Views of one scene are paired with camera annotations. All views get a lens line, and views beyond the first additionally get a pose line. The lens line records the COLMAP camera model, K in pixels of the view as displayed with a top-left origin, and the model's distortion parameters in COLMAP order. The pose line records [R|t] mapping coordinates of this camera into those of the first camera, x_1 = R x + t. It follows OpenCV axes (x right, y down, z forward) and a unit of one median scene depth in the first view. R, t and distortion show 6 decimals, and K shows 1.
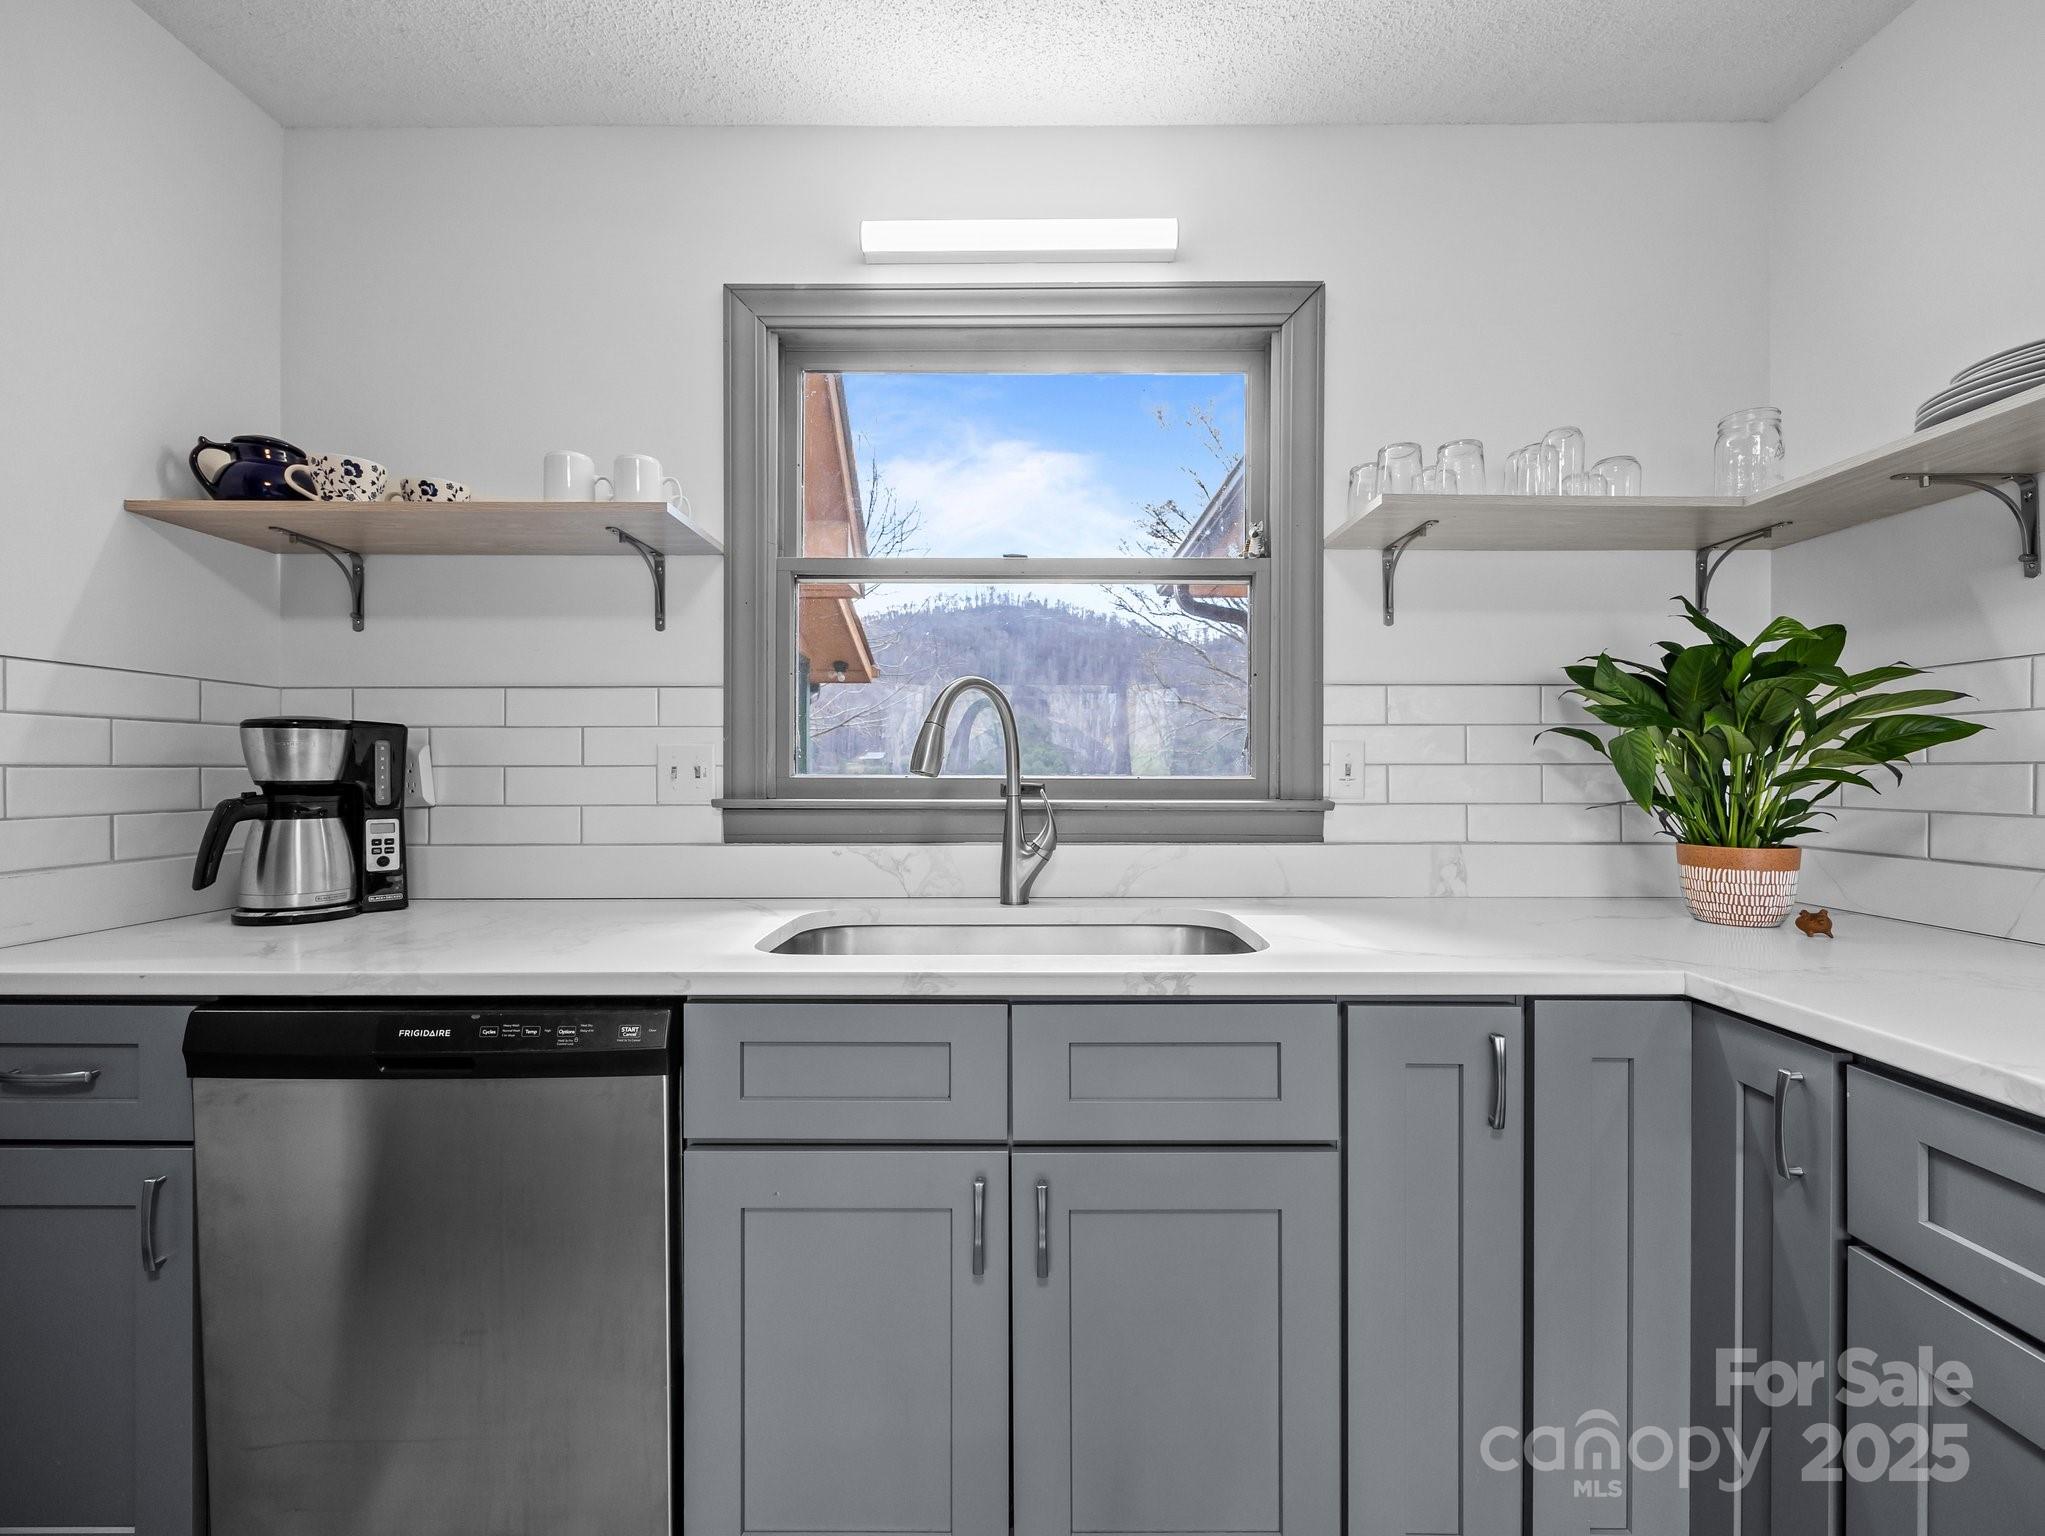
lens RADIAL K [[881.9, 0, 1027.8], [0, 881.9, 781.0], [0, 0, 1]] dist [-0.002449, -0.000494]
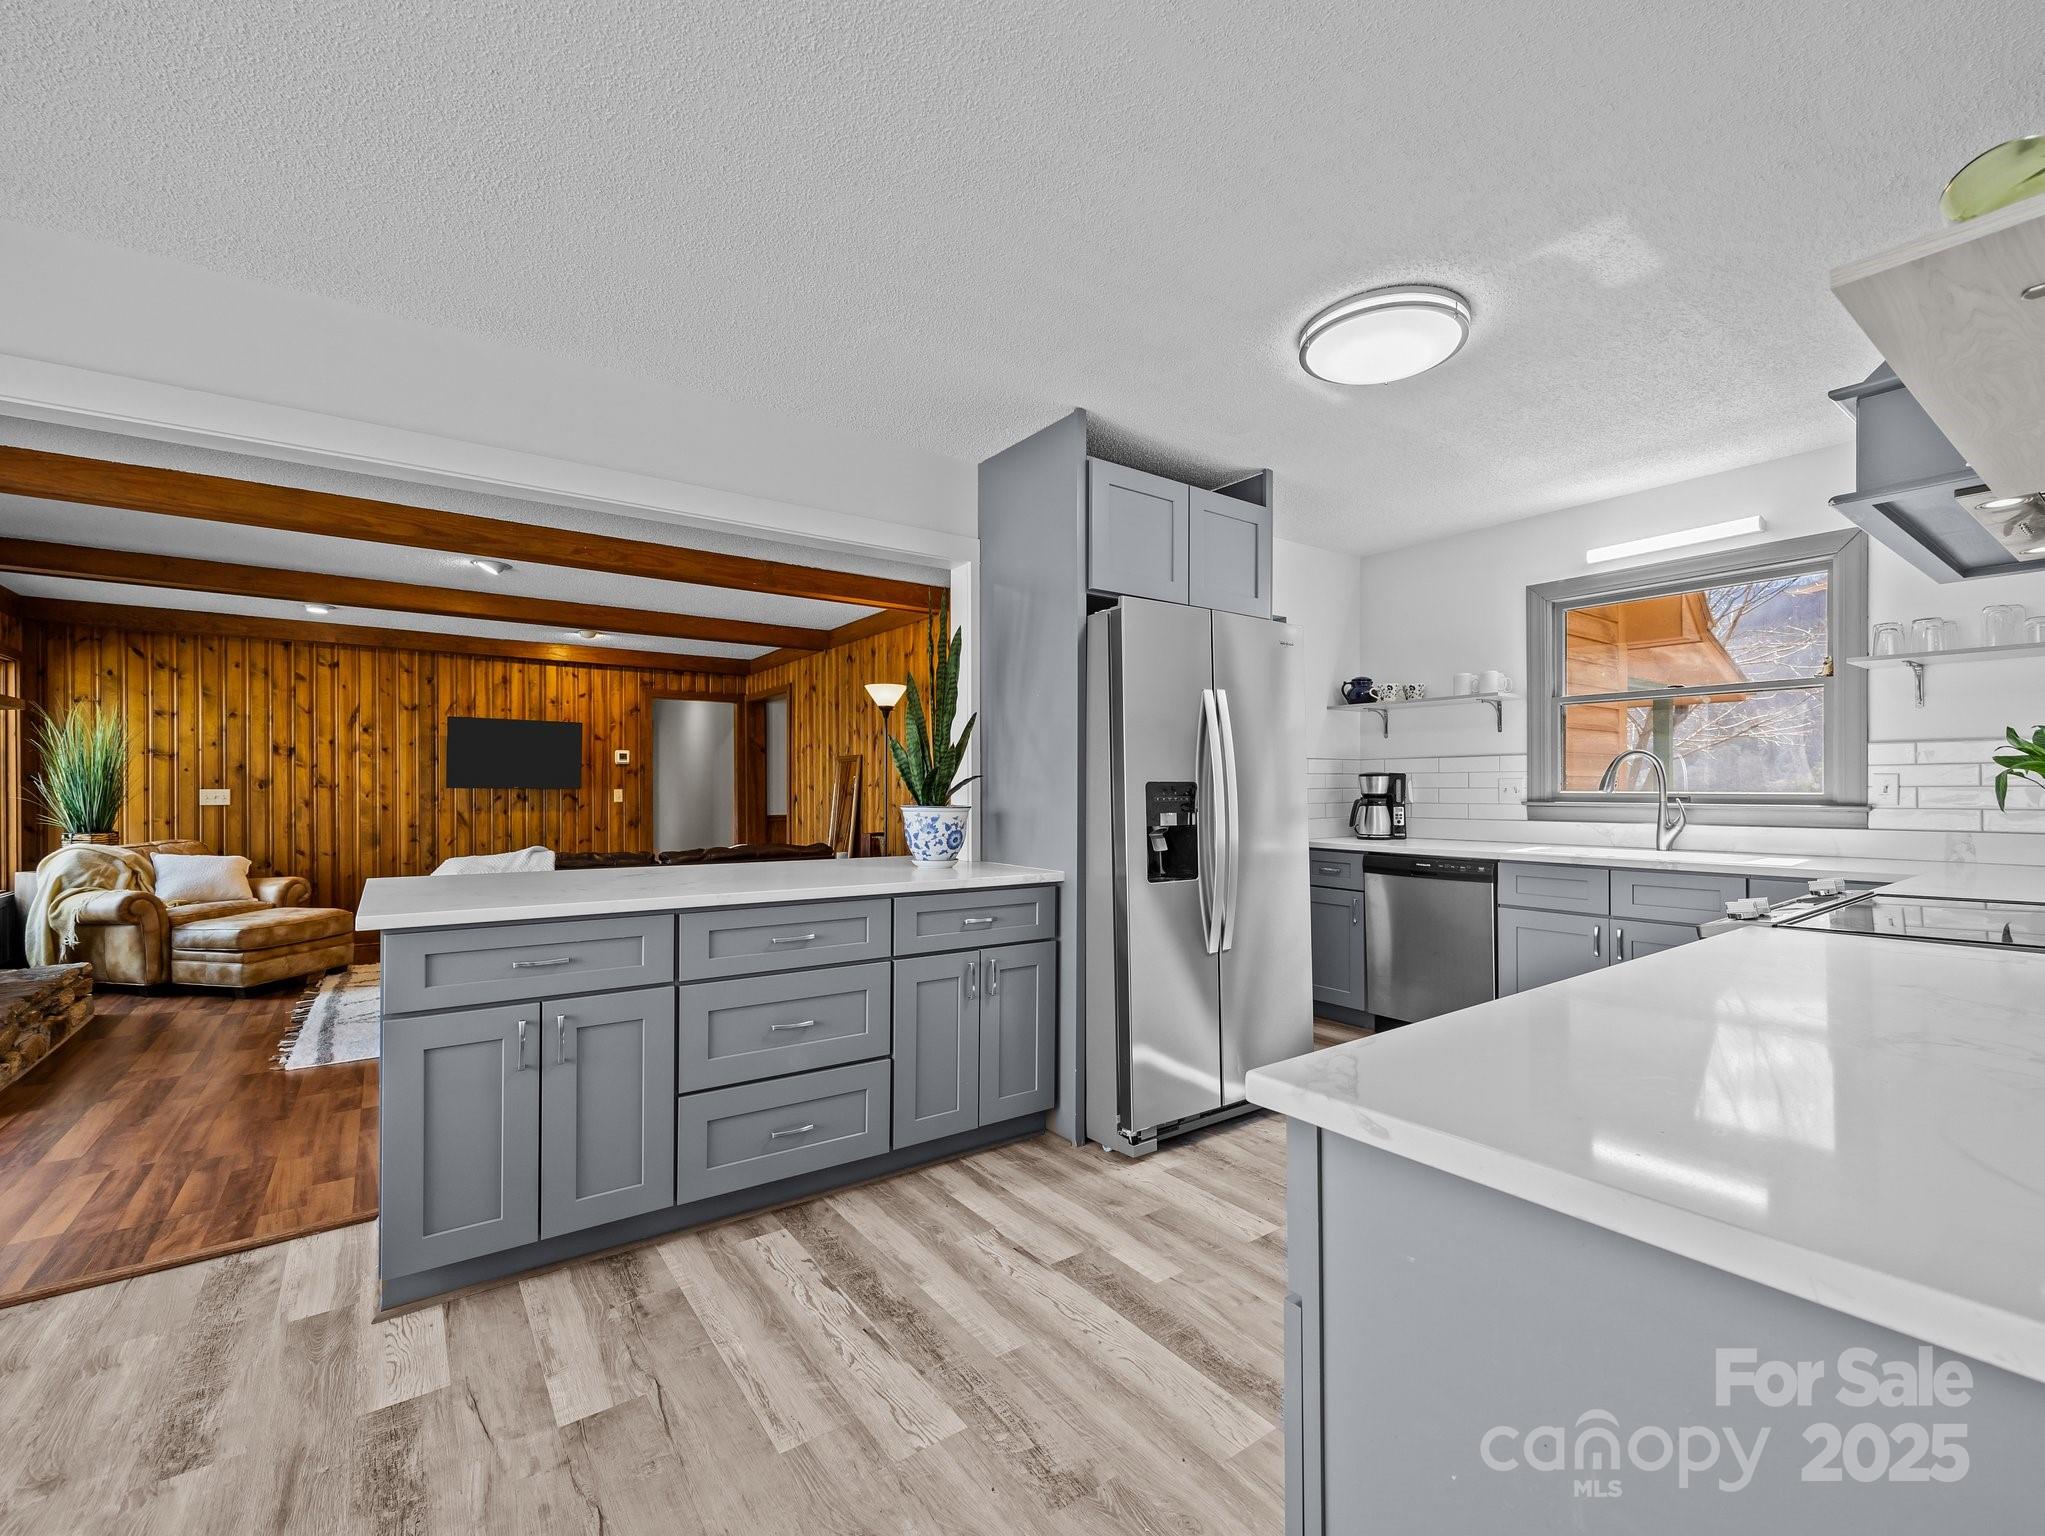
lens RADIAL K [[881.9, 0, 1027.8], [0, 881.9, 781.0], [0, 0, 1]] dist [-0.002449, -0.000494]
pose [[0.589862, -0.008400, -0.807460, 0.867155], [-0.002500, 0.999922, -0.012229, -0.003113], [0.807500, 0.009232, 0.589795, -1.659434]]
